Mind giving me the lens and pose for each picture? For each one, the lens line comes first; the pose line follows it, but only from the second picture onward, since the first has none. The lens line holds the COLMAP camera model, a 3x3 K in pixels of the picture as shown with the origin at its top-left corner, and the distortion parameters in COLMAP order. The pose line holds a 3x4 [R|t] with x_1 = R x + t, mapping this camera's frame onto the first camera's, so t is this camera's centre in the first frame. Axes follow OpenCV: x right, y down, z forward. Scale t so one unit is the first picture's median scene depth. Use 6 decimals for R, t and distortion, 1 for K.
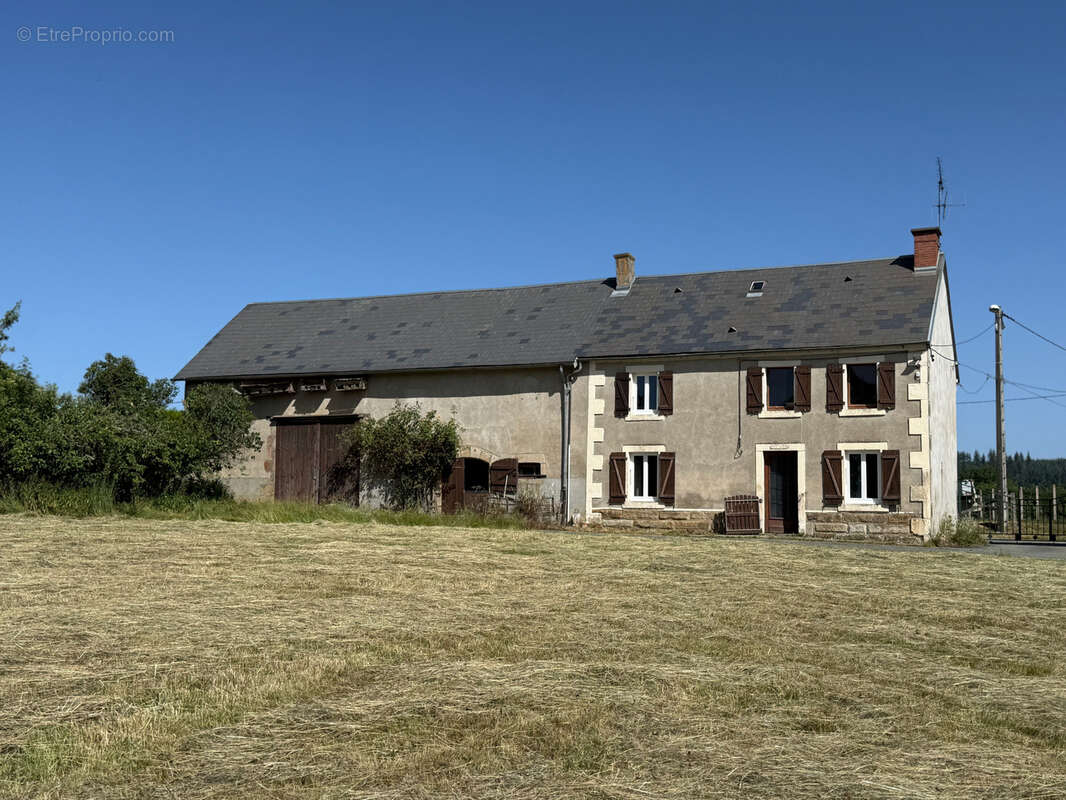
lens RADIAL K [[1206.8, 0, 533.0], [0, 1206.8, 400.0], [0, 0, 1]] dist [0.116252, 0.002614]
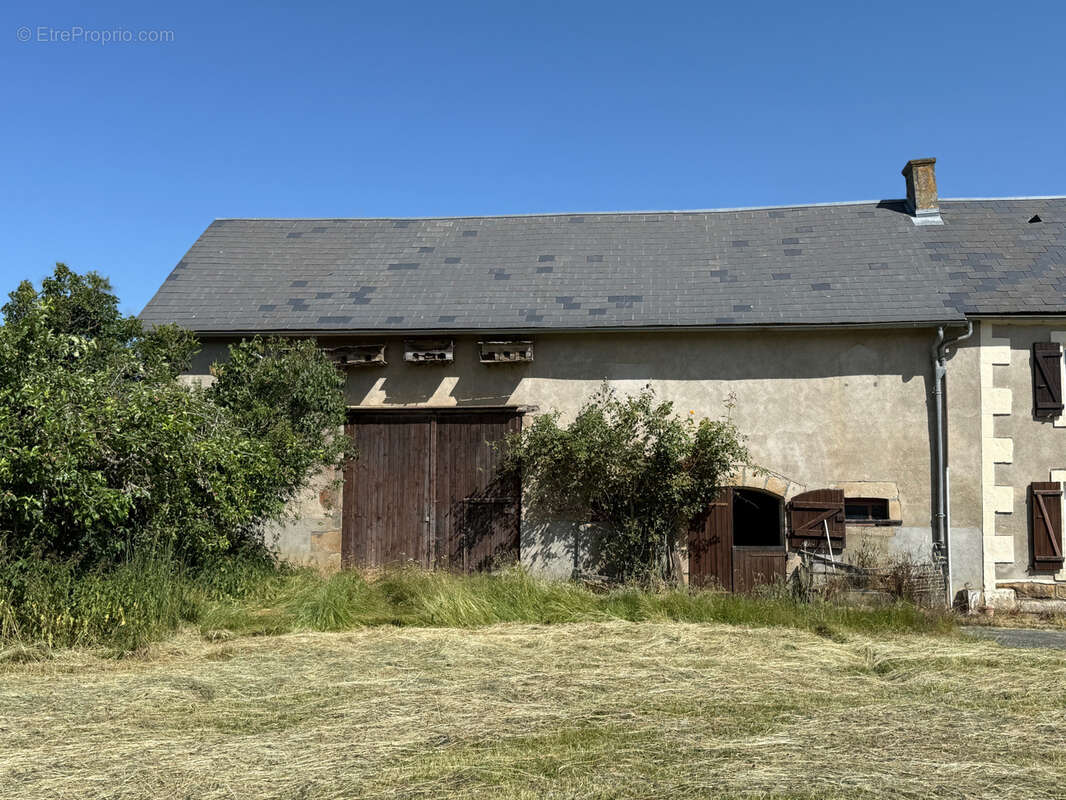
lens RADIAL K [[1112.2, 0, 527.8], [0, 1112.2, 406.5], [0, 0, 1]] dist [0.199976, -0.459602]
pose [[0.956346, 0.026308, 0.291050, -0.303296], [-0.023301, 0.999633, -0.013793, 0.019830], [-0.291306, 0.006409, 0.956608, 0.532466]]
